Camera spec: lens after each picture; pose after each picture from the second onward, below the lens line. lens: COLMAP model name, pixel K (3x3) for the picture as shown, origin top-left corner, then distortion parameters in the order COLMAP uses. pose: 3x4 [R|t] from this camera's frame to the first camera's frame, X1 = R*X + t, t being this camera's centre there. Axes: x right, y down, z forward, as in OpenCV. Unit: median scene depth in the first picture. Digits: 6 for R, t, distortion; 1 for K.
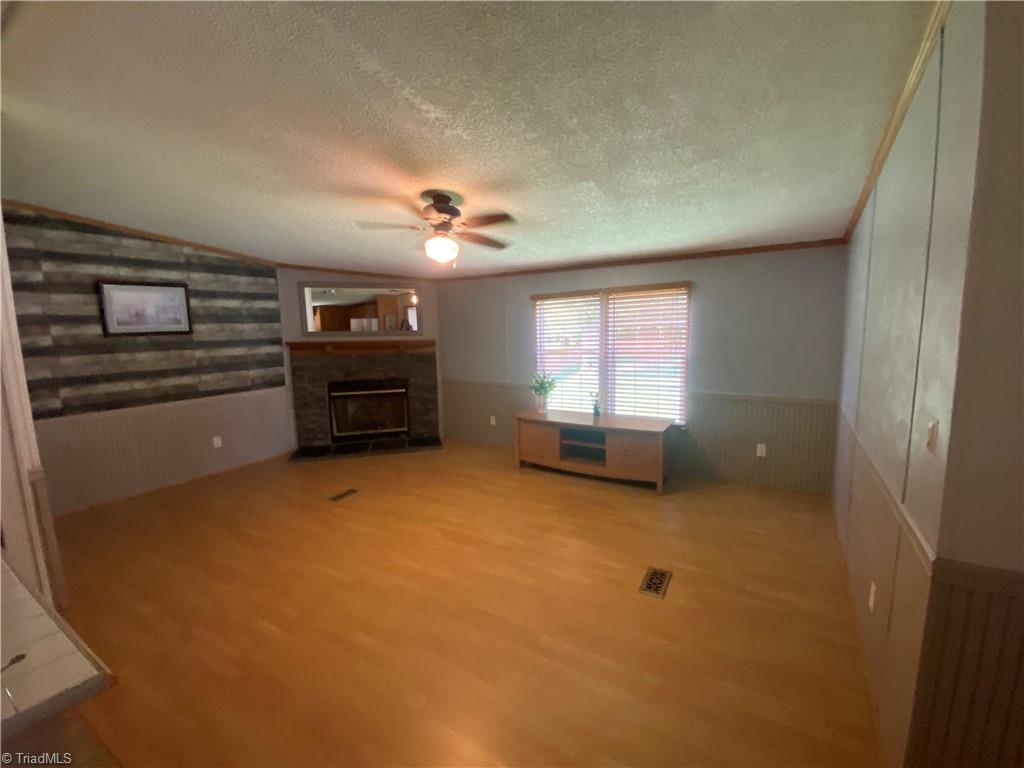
lens RADIAL K [[428.5, 0, 515.2], [0, 428.5, 381.7], [0, 0, 1]] dist [0.010999, -0.015477]
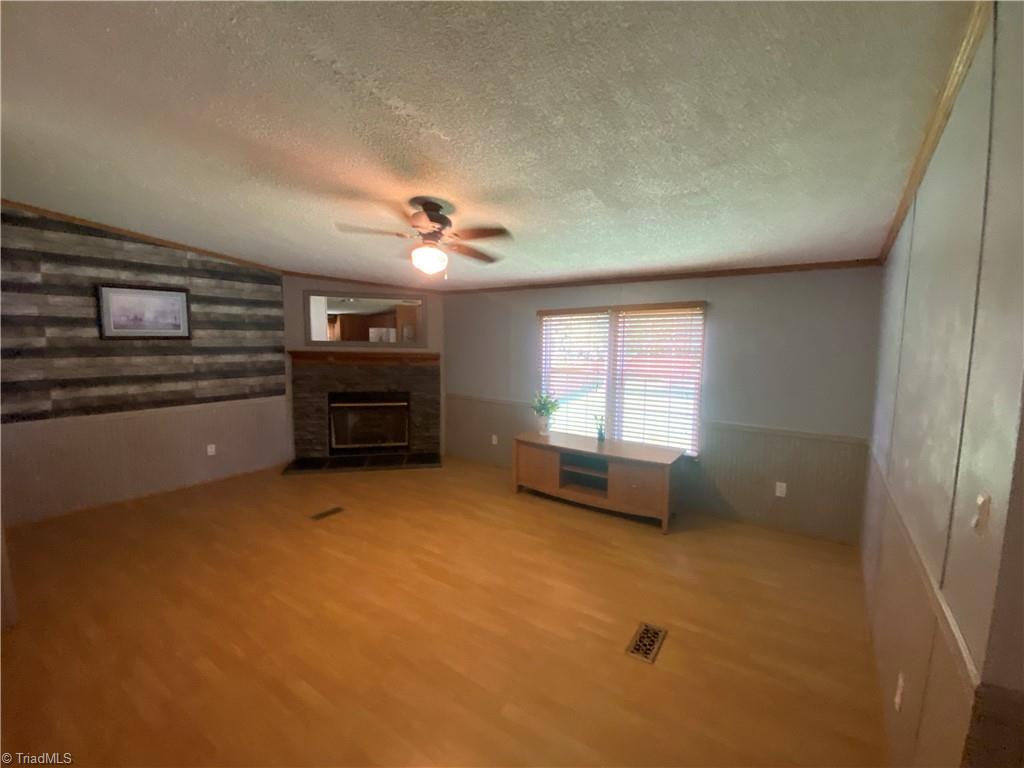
lens RADIAL K [[428.5, 0, 515.6], [0, 428.5, 382.1], [0, 0, 1]] dist [0.010999, -0.015477]
pose [[0.997742, 0.039118, -0.054597, 0.053457], [-0.040704, 0.998772, -0.028242, -0.016486], [0.053426, 0.030400, 0.998109, 0.058382]]
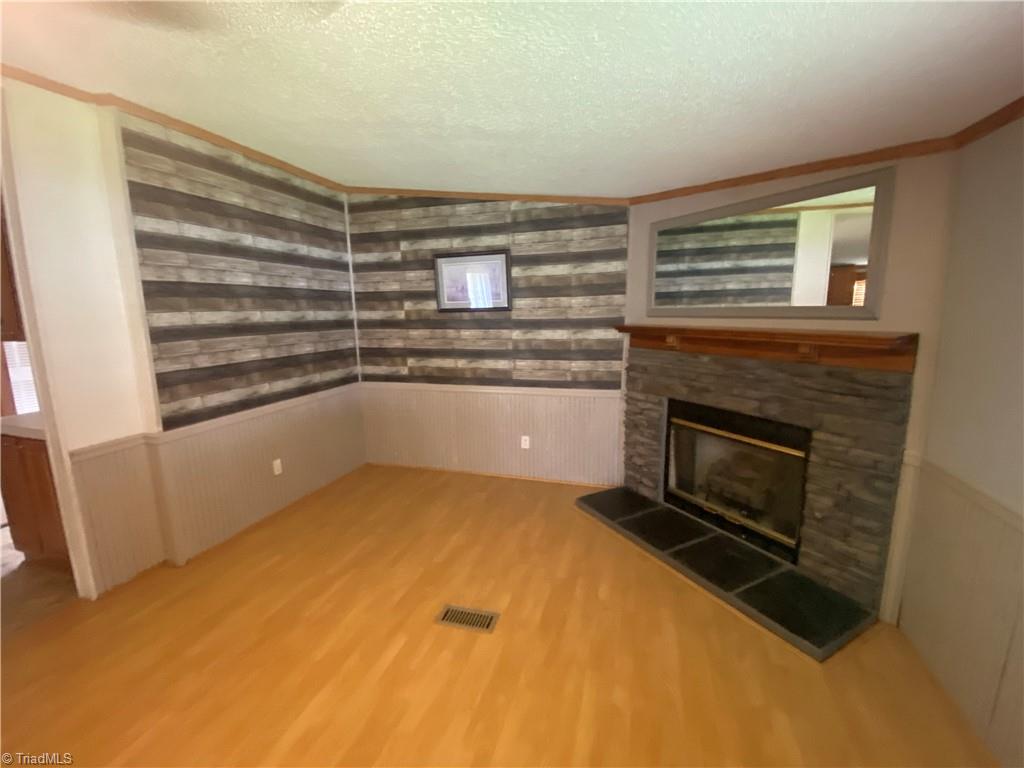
lens RADIAL K [[428.5, 0, 511.1], [0, 428.5, 383.4], [0, 0, 1]] dist [0.010999, -0.015477]
pose [[0.243936, 0.176546, -0.953586, 0.067553], [-0.114295, 0.981671, 0.152508, -0.103321], [0.963033, 0.071787, 0.259643, 0.829622]]
